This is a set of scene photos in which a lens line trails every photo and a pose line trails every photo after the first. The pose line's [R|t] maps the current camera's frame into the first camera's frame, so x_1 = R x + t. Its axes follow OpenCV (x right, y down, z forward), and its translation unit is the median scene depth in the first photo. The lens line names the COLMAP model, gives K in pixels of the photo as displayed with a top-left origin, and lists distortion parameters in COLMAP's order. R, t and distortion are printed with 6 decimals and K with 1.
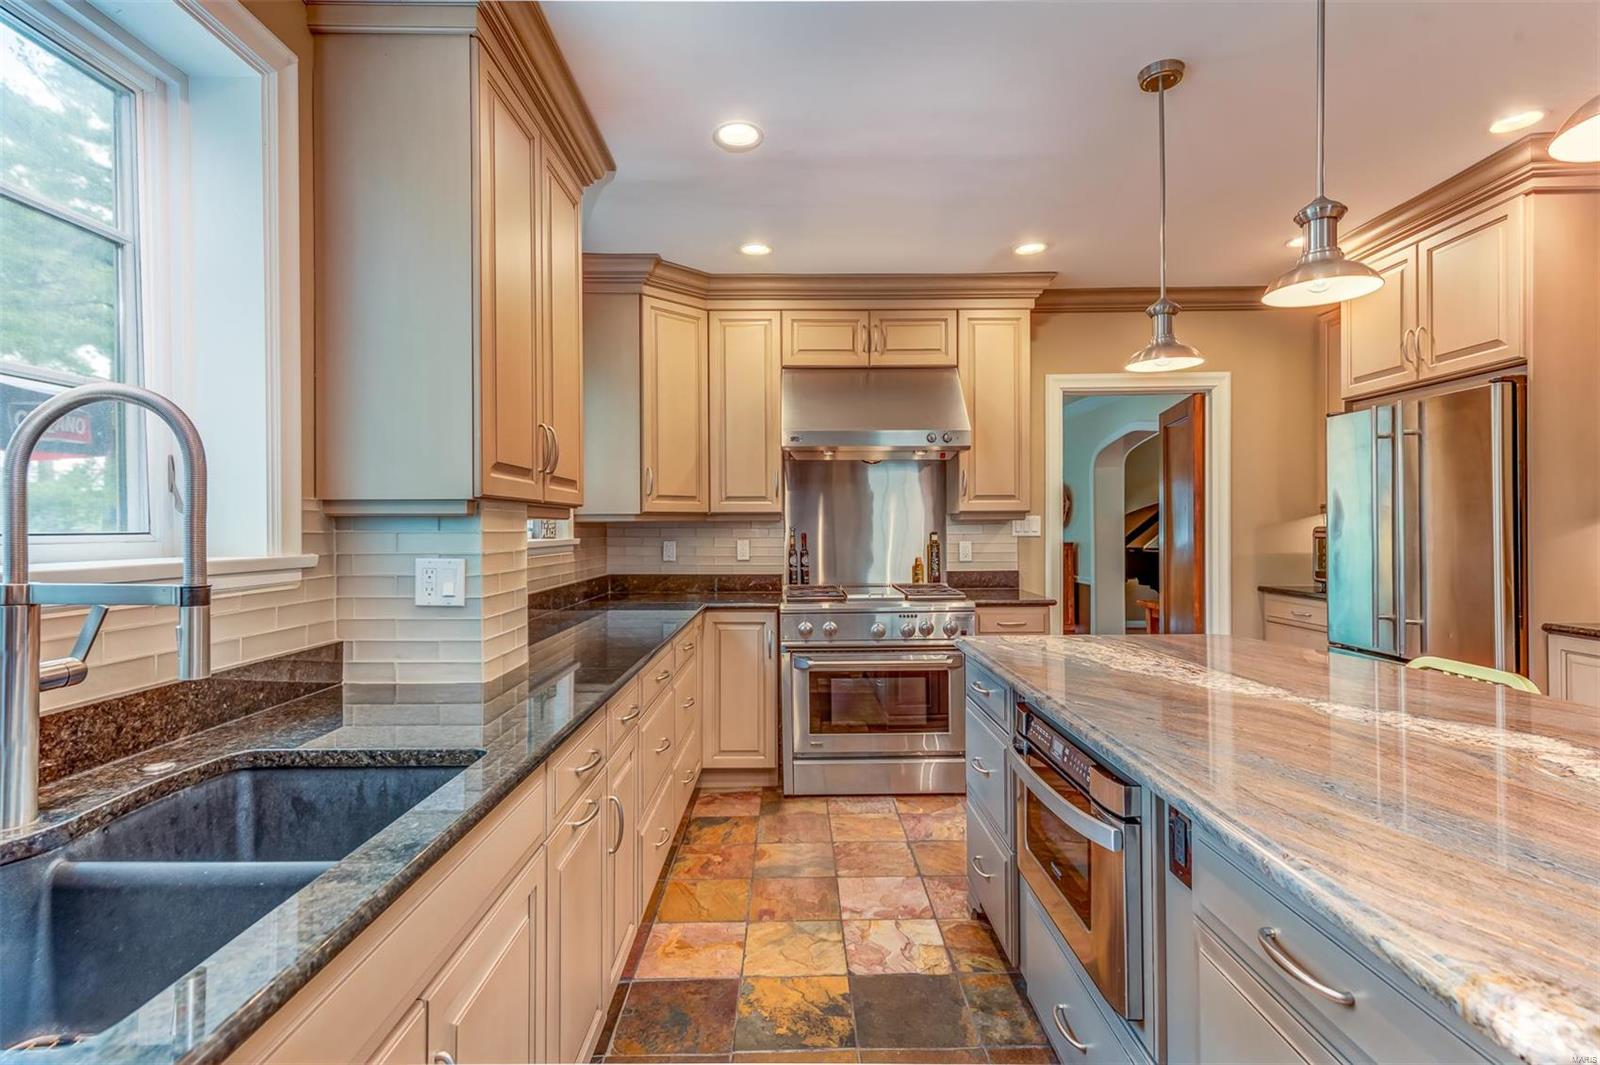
lens RADIAL K [[793.6, 0, 800.2], [0, 793.6, 523.5], [0, 0, 1]] dist [0.008278, 0.000092]
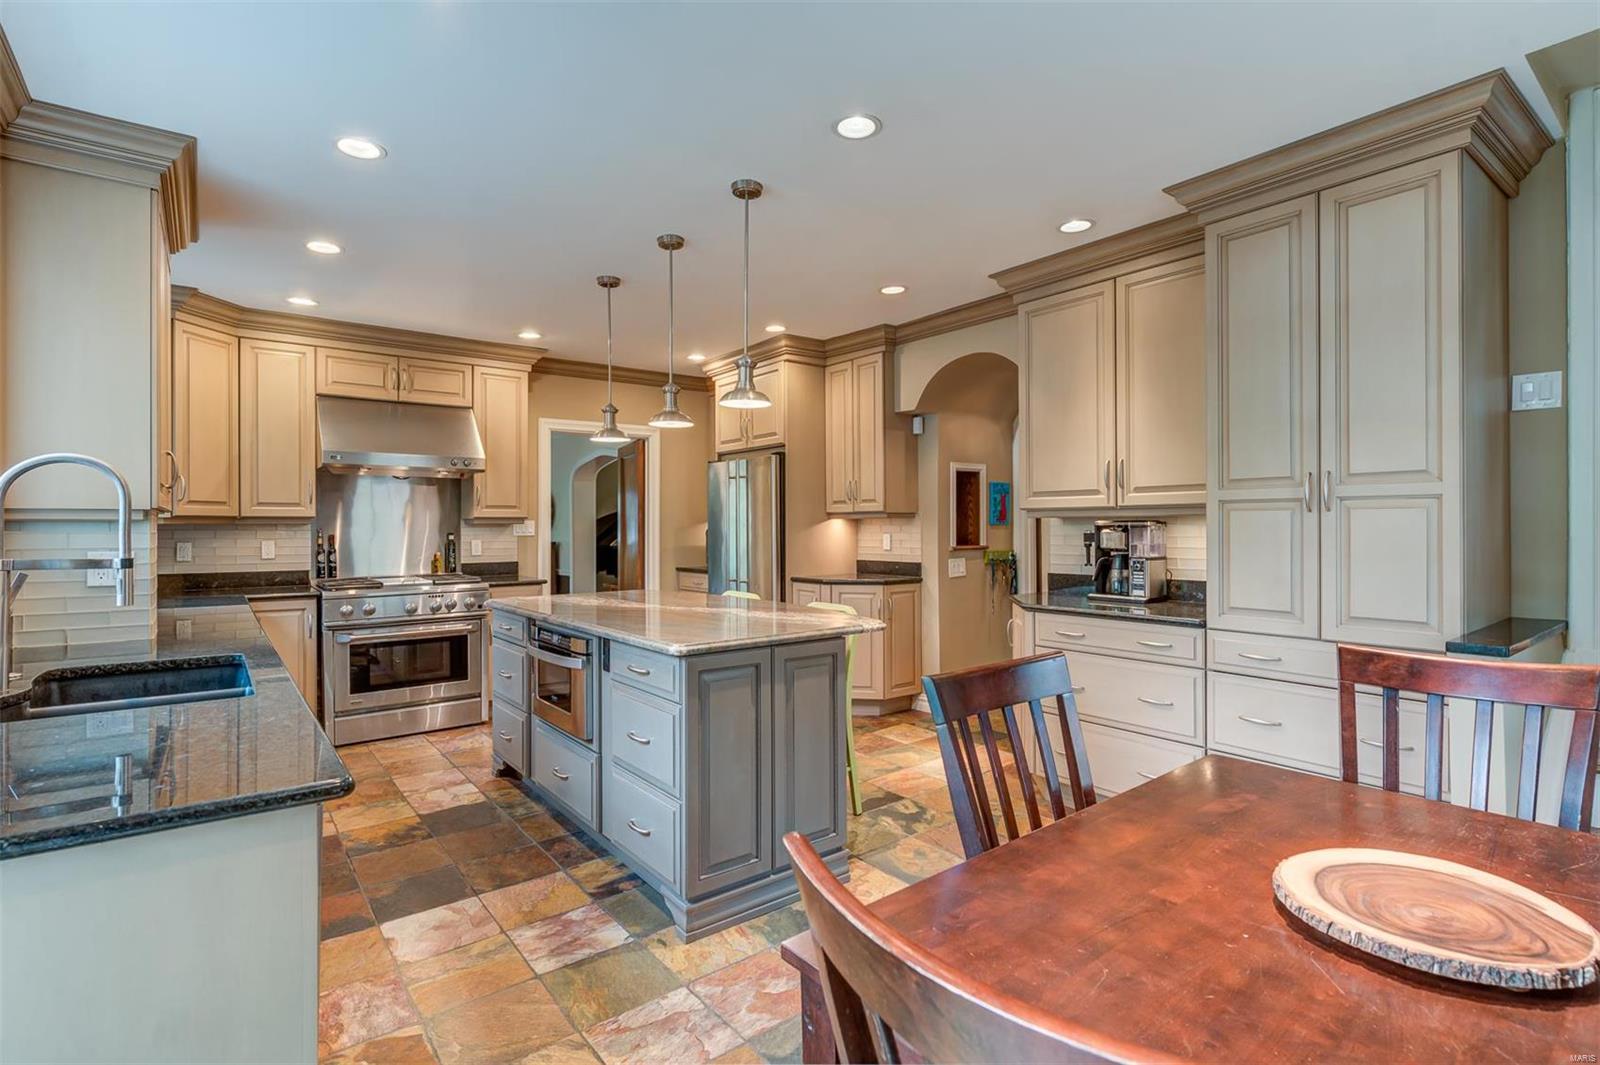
lens RADIAL K [[793.6, 0, 800.2], [0, 793.6, 523.5], [0, 0, 1]] dist [0.008278, 0.000092]
pose [[0.805900, 0.003695, 0.592040, -0.146838], [-0.001917, 0.999992, -0.003632, -0.001189], [-0.592049, 0.001792, 0.805900, -0.395370]]
